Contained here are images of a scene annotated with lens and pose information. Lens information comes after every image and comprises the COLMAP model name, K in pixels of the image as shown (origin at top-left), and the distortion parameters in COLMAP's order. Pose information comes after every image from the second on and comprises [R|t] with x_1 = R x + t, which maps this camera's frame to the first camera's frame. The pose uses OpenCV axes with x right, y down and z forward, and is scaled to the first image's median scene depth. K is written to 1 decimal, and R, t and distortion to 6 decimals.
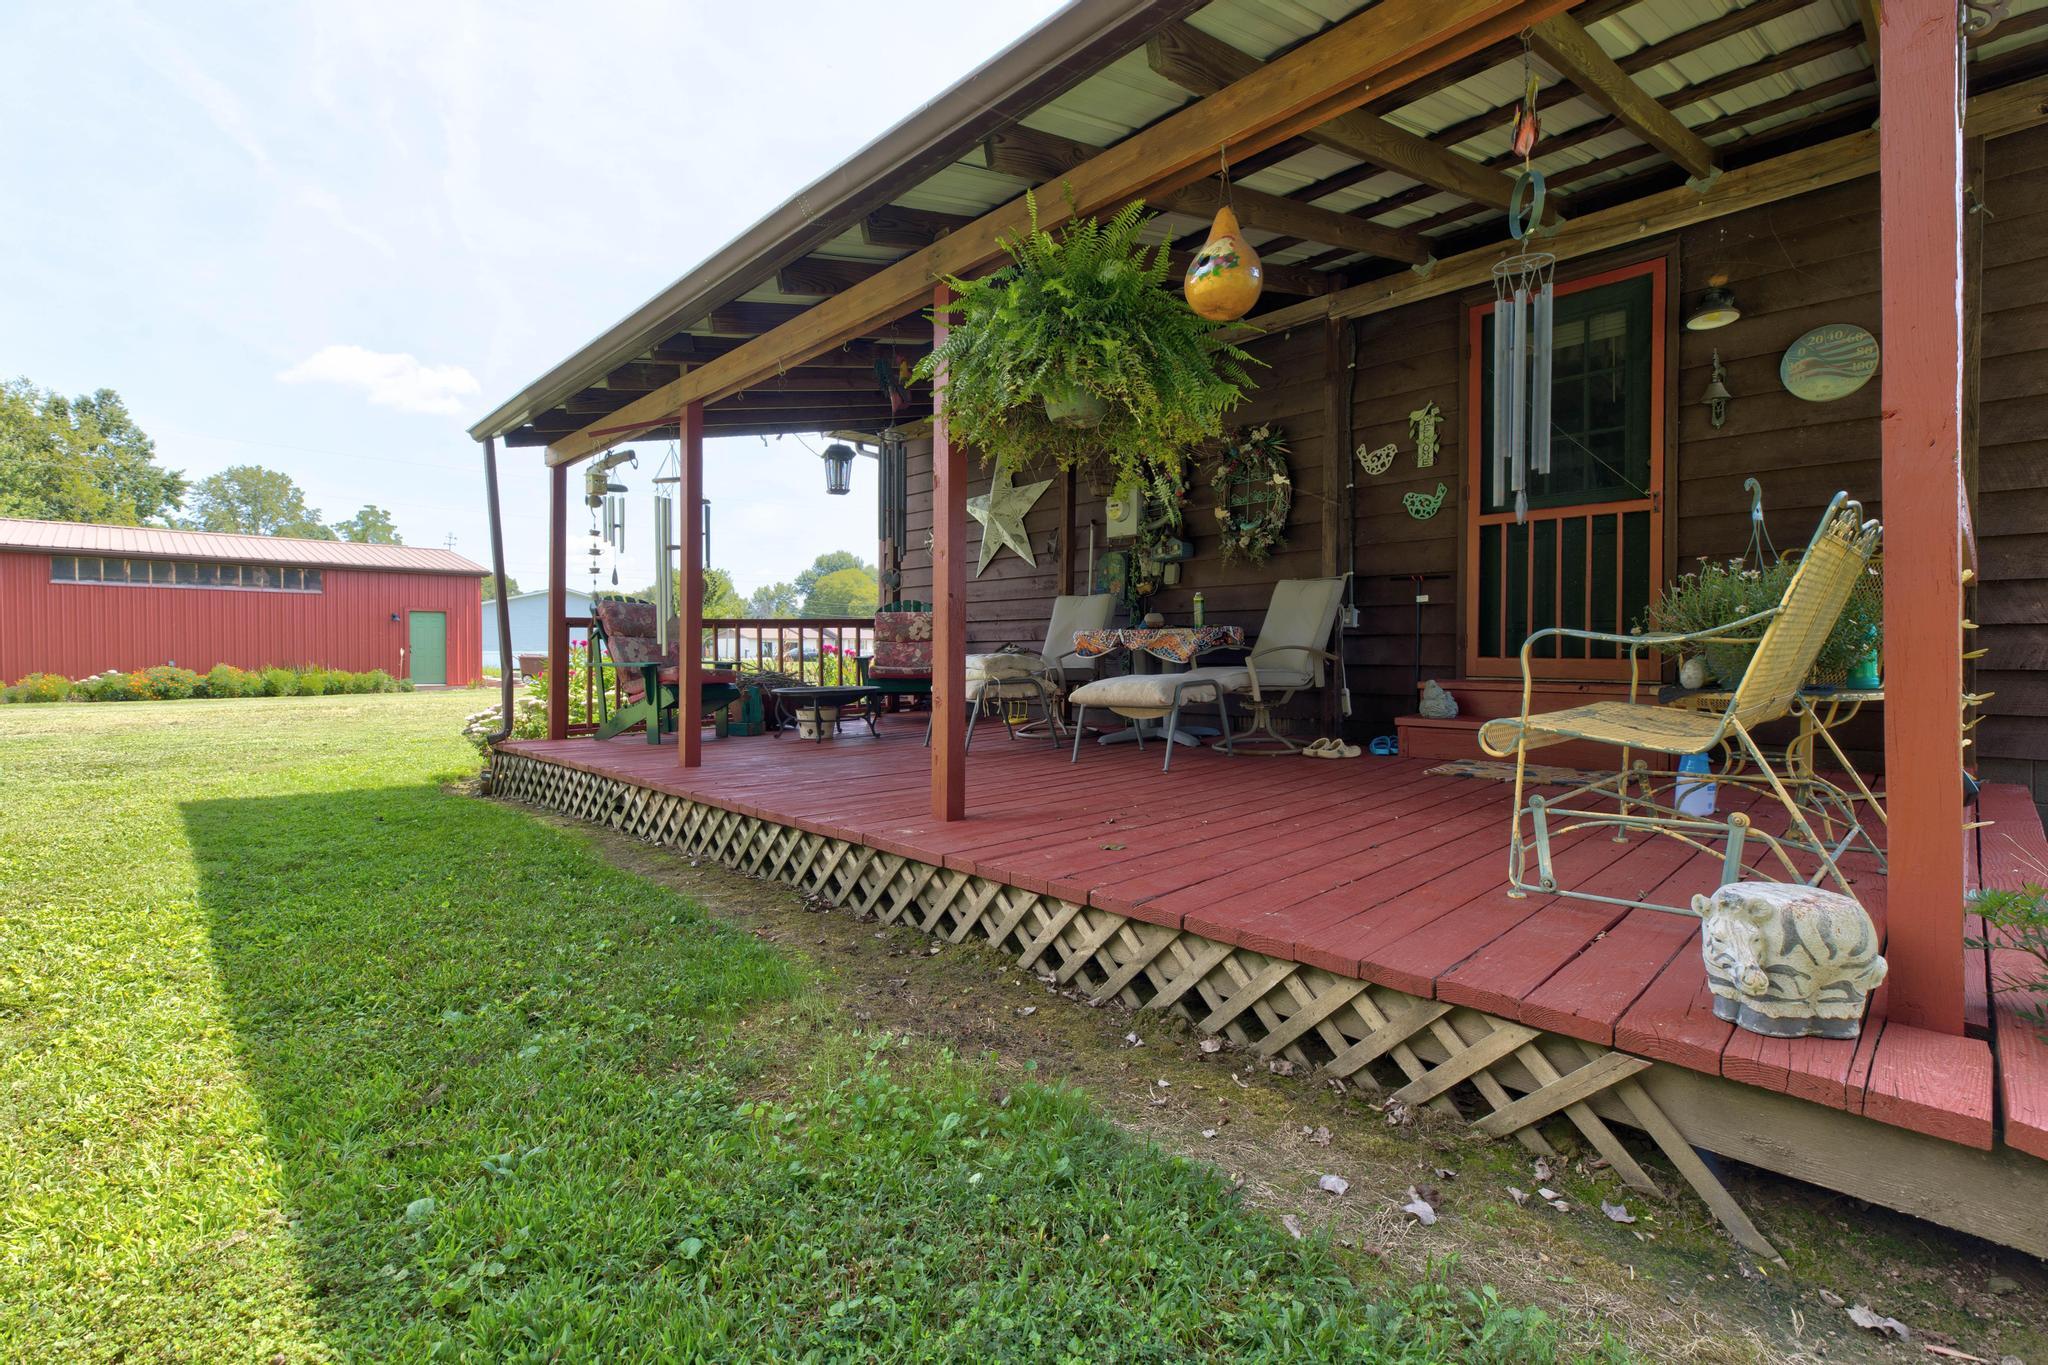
lens RADIAL K [[952.9, 0, 1028.0], [0, 952.9, 650.3], [0, 0, 1]] dist [0.004761, 0.000659]
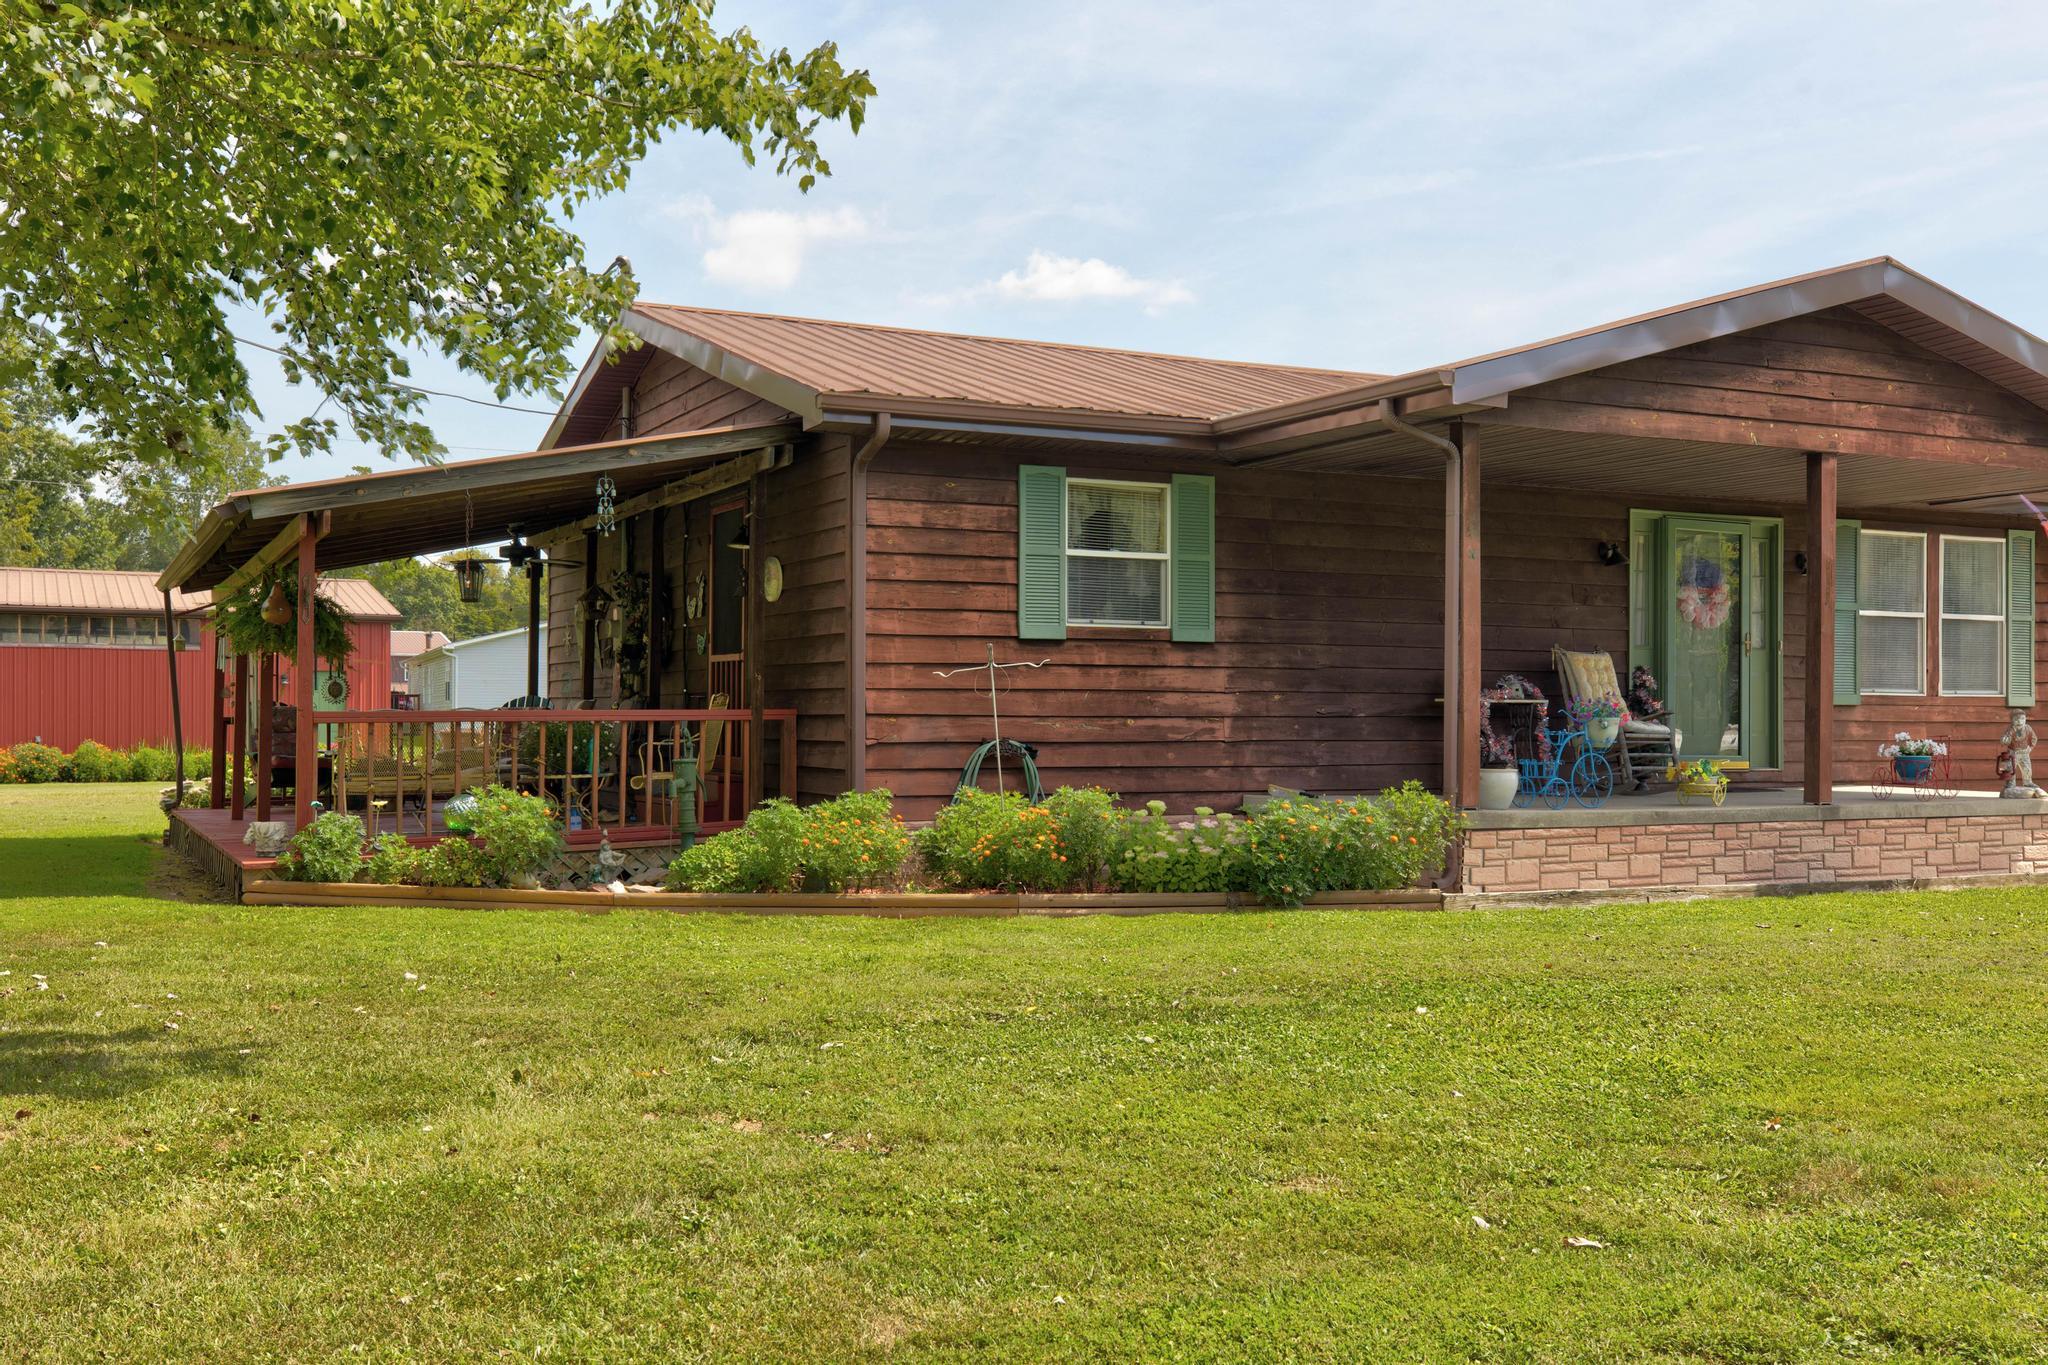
lens RADIAL K [[1920.5, 0, 1029.4], [0, 1920.5, 684.4], [0, 0, 1]] dist [-0.010895, 0.000000]
pose [[0.962991, -0.001578, -0.269528, 0.372333], [-0.002356, 0.999895, -0.014275, -0.012126], [0.269522, 0.014382, 0.962887, -0.358797]]
